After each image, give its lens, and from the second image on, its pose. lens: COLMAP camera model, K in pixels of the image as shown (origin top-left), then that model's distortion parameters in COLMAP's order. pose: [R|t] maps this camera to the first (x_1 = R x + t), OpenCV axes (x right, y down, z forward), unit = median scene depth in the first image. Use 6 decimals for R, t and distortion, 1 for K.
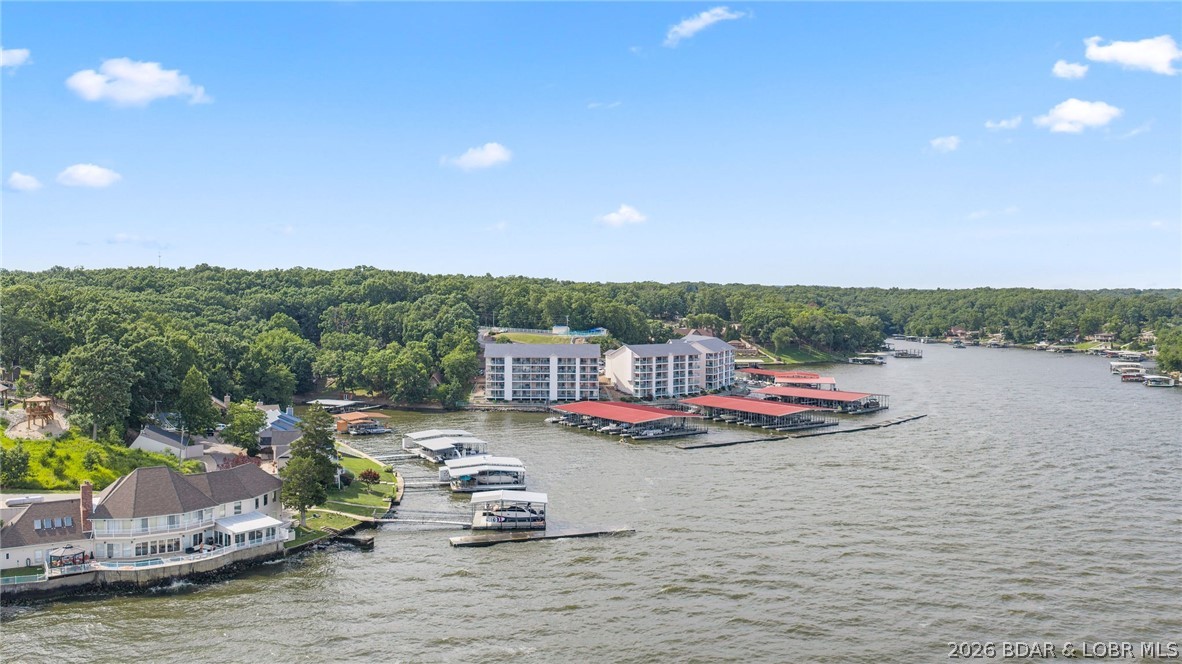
lens RADIAL K [[973.4, 0, 589.8], [0, 973.4, 336.1], [0, 0, 1]] dist [0.013263, -0.035419]
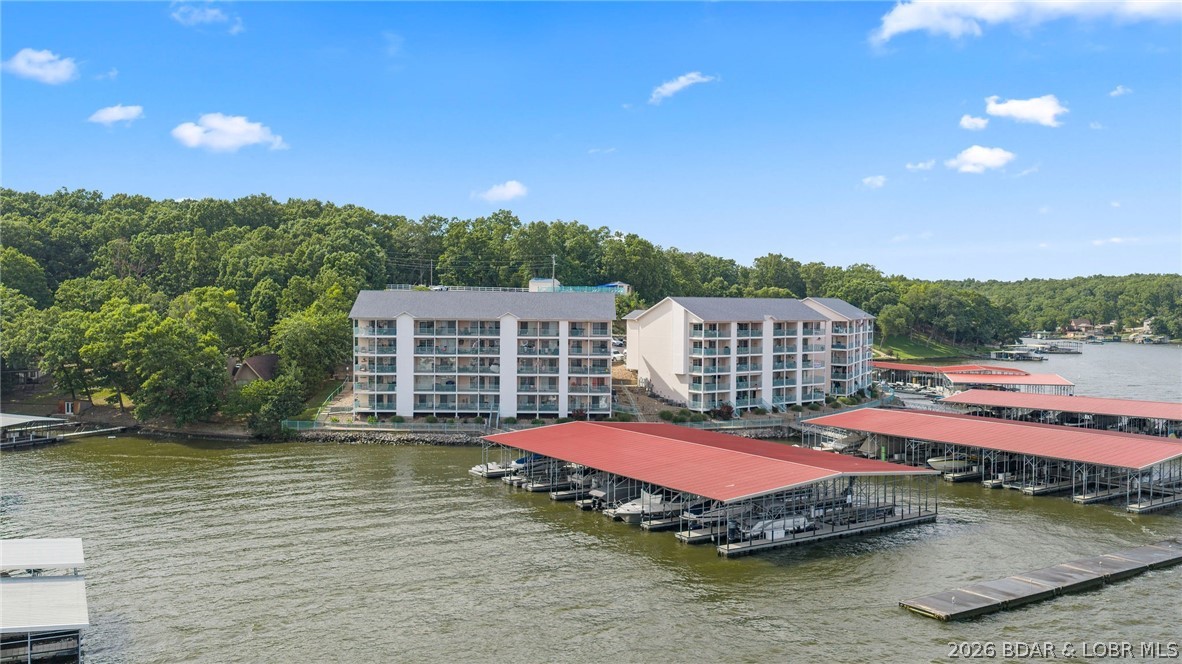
lens RADIAL K [[973.4, 0, 593.8], [0, 973.4, 327.9], [0, 0, 1]] dist [0.013263, -0.035419]
pose [[0.999886, 0.002356, -0.014903, 0.007532], [-0.002649, 0.999803, -0.019682, 0.033493], [0.014854, 0.019719, 0.999695, 0.549852]]
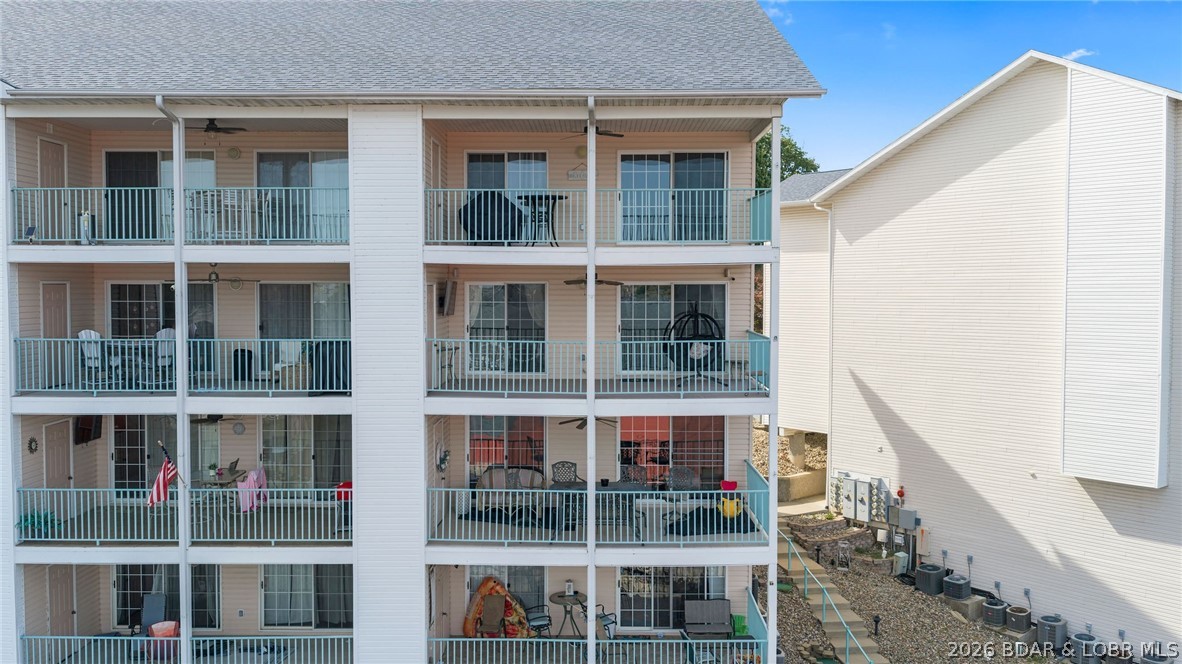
lens RADIAL K [[973.4, 0, 590.7], [0, 973.4, 333.6], [0, 0, 1]] dist [0.013263, -0.035419]
pose [[0.999499, 0.002938, -0.031520, 0.000492], [-0.002681, 0.999963, 0.008207, 0.033252], [0.031542, -0.008119, 0.999469, 0.926702]]
